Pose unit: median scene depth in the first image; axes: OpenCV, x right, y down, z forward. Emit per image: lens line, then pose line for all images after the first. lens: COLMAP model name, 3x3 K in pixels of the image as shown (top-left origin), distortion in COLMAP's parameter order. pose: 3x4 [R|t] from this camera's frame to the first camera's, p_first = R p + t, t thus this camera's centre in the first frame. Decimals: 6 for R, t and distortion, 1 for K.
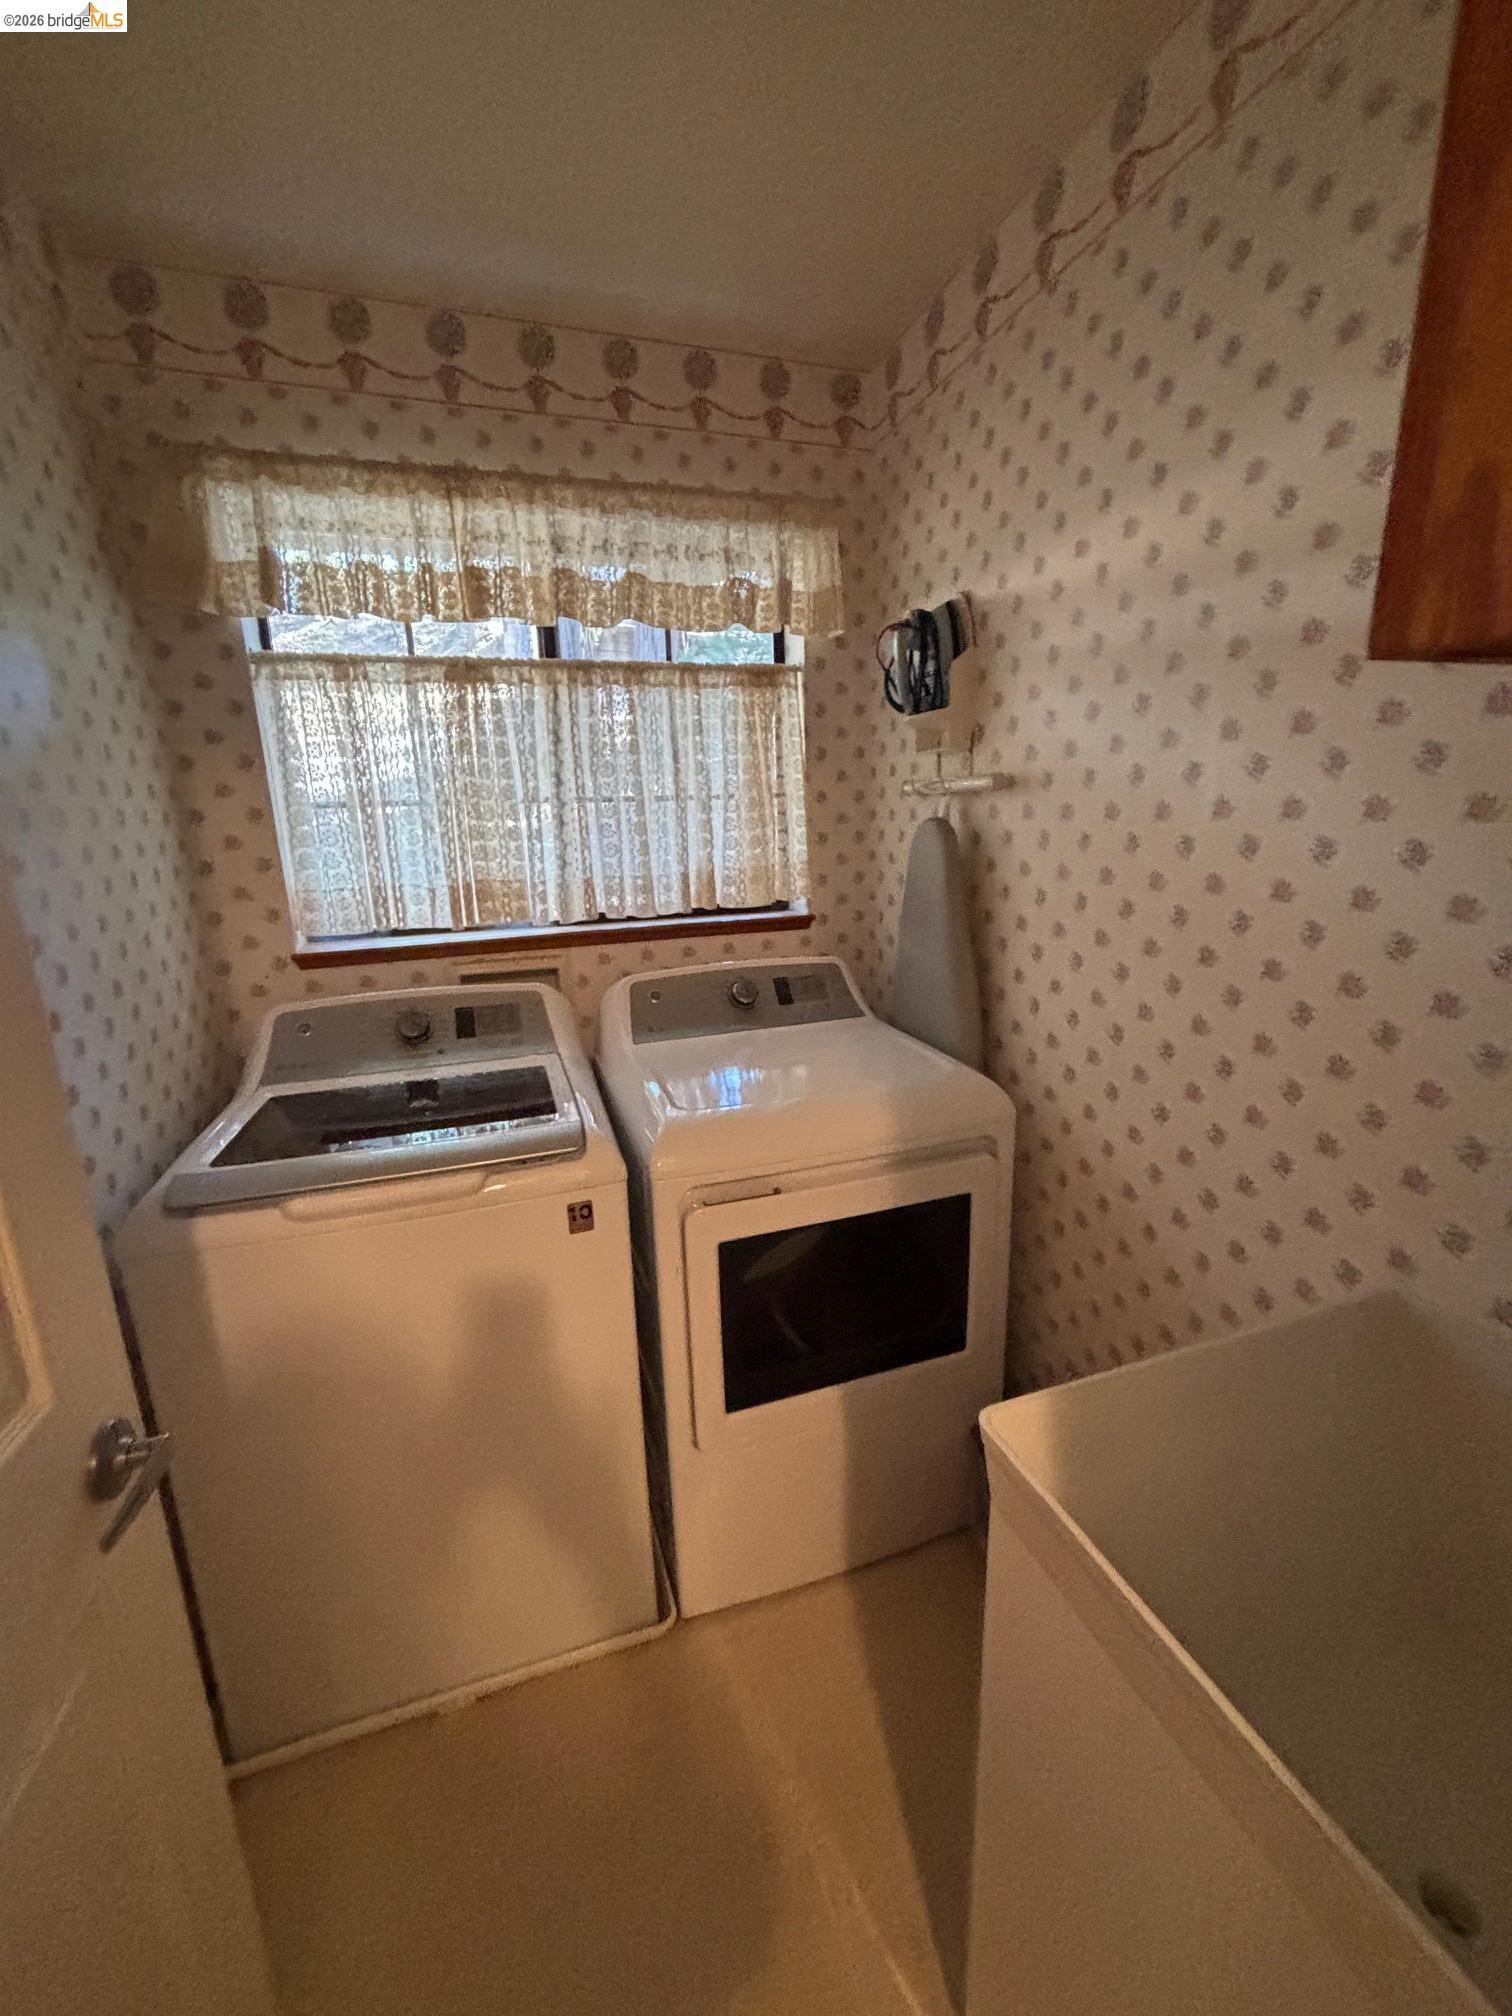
lens RADIAL K [[818.2, 0, 764.4], [0, 818.2, 1008.5], [0, 0, 1]] dist [0.001839, 0.000028]
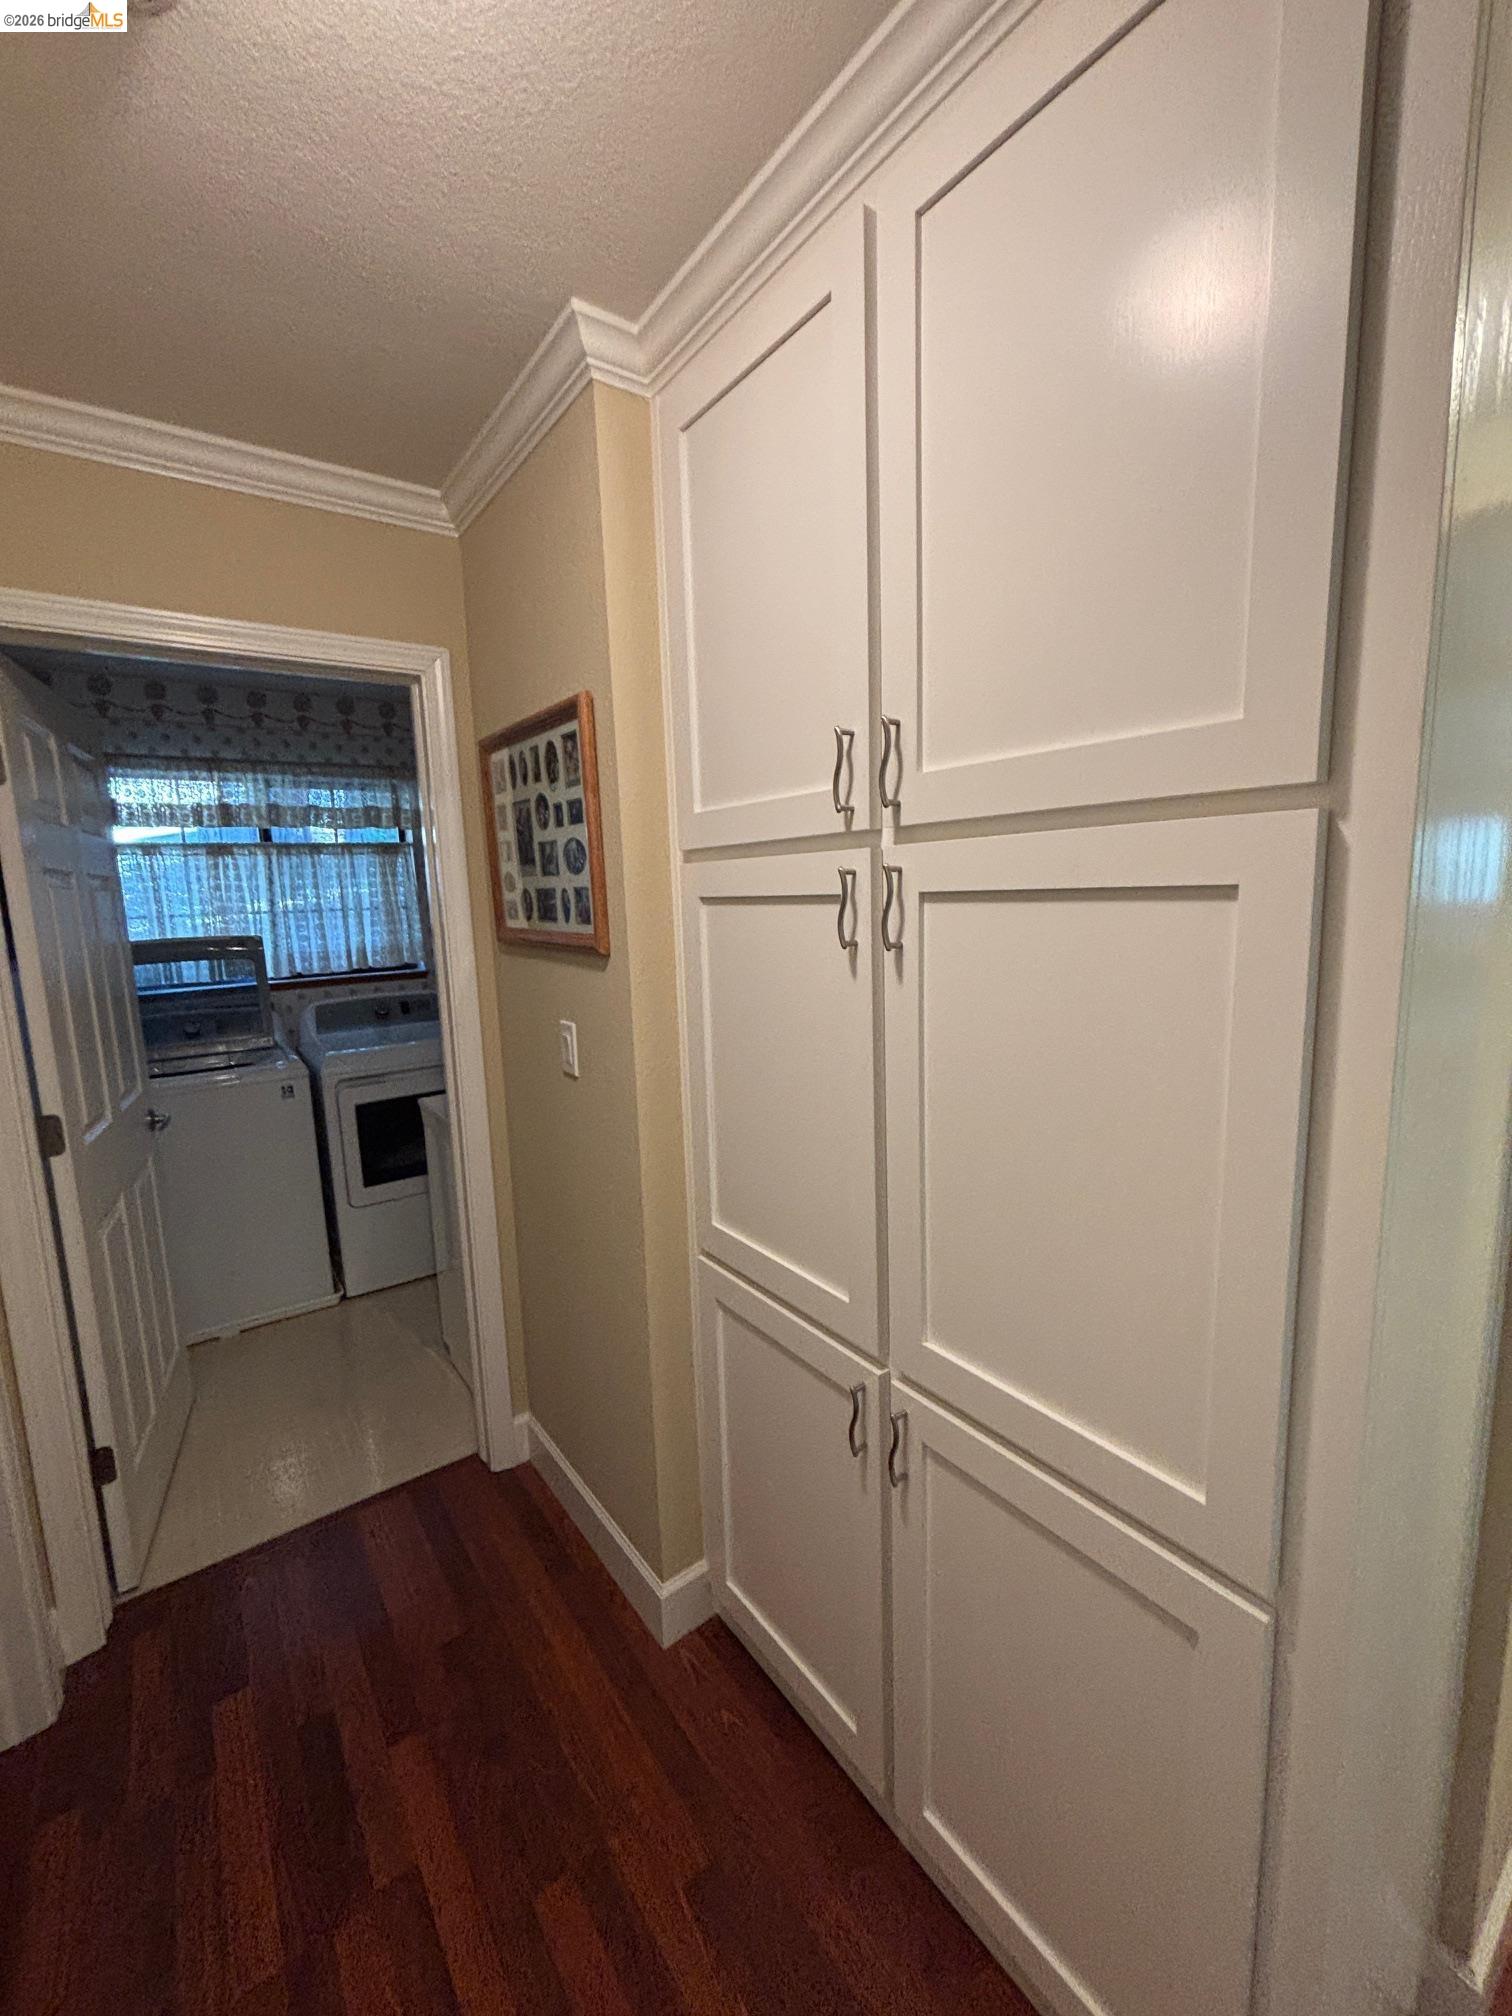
lens RADIAL K [[818.2, 0, 747.5], [0, 818.2, 1001.0], [0, 0, 1]] dist [0.001839, 0.000028]
pose [[0.958650, -0.046649, 0.280738, 0.269455], [0.078130, 0.991711, -0.102005, 0.234016], [-0.273653, 0.119721, 0.954349, -1.120567]]
